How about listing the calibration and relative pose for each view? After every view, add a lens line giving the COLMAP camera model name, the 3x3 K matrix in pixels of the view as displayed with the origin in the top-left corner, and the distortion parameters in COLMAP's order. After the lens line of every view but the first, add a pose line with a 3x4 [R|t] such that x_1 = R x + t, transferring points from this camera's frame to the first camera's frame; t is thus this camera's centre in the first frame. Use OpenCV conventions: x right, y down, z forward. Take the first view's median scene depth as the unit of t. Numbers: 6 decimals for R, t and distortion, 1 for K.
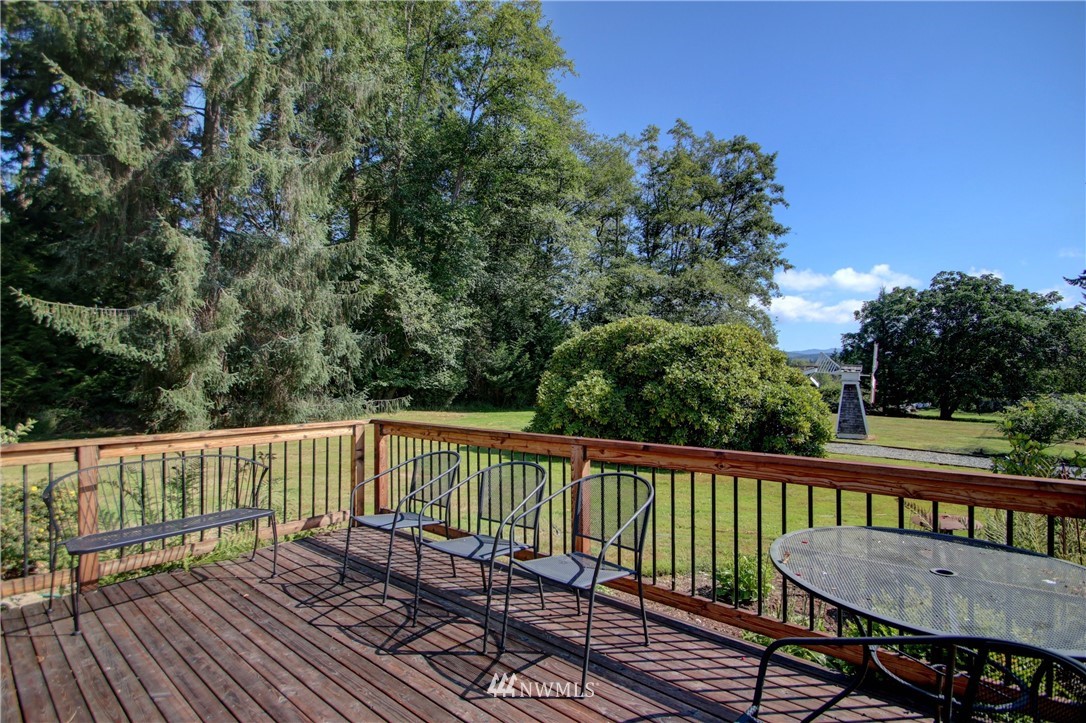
lens RADIAL K [[510.3, 0, 550.7], [0, 510.3, 373.0], [0, 0, 1]] dist [0.021101, -0.021133]
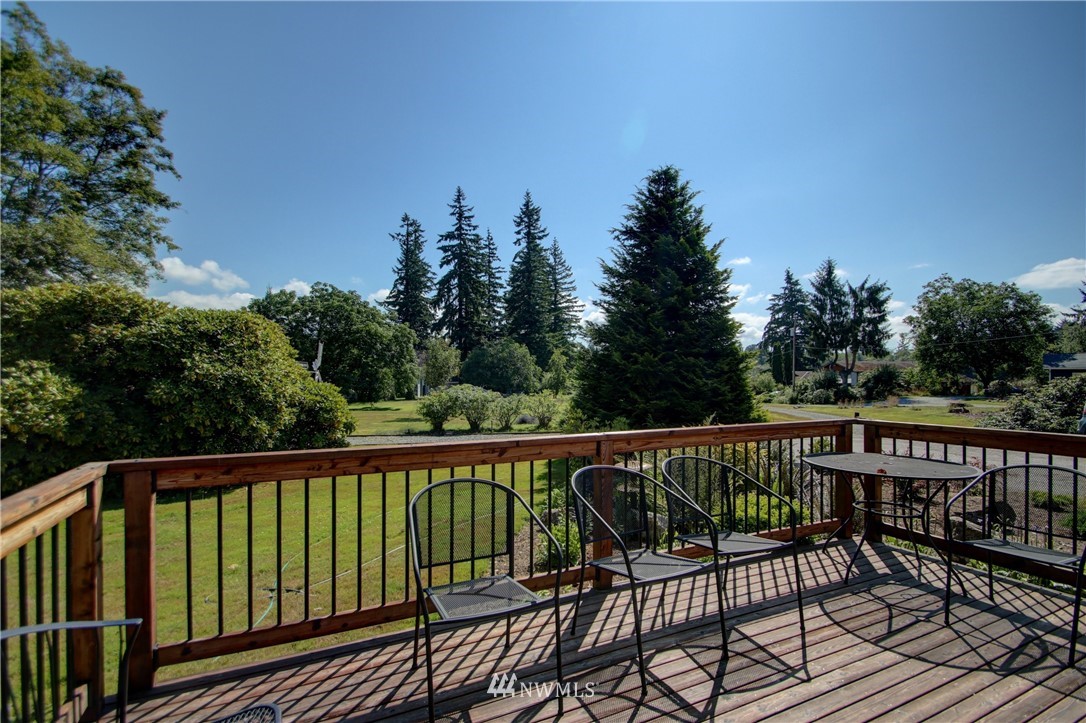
lens RADIAL K [[510.3, 0, 550.7], [0, 510.3, 373.0], [0, 0, 1]] dist [0.021101, -0.021133]
pose [[0.407597, 0.003827, 0.913154, -0.148055], [-0.009555, 0.999954, 0.000074, 0.002091], [-0.913112, -0.008755, 0.407615, 0.117872]]
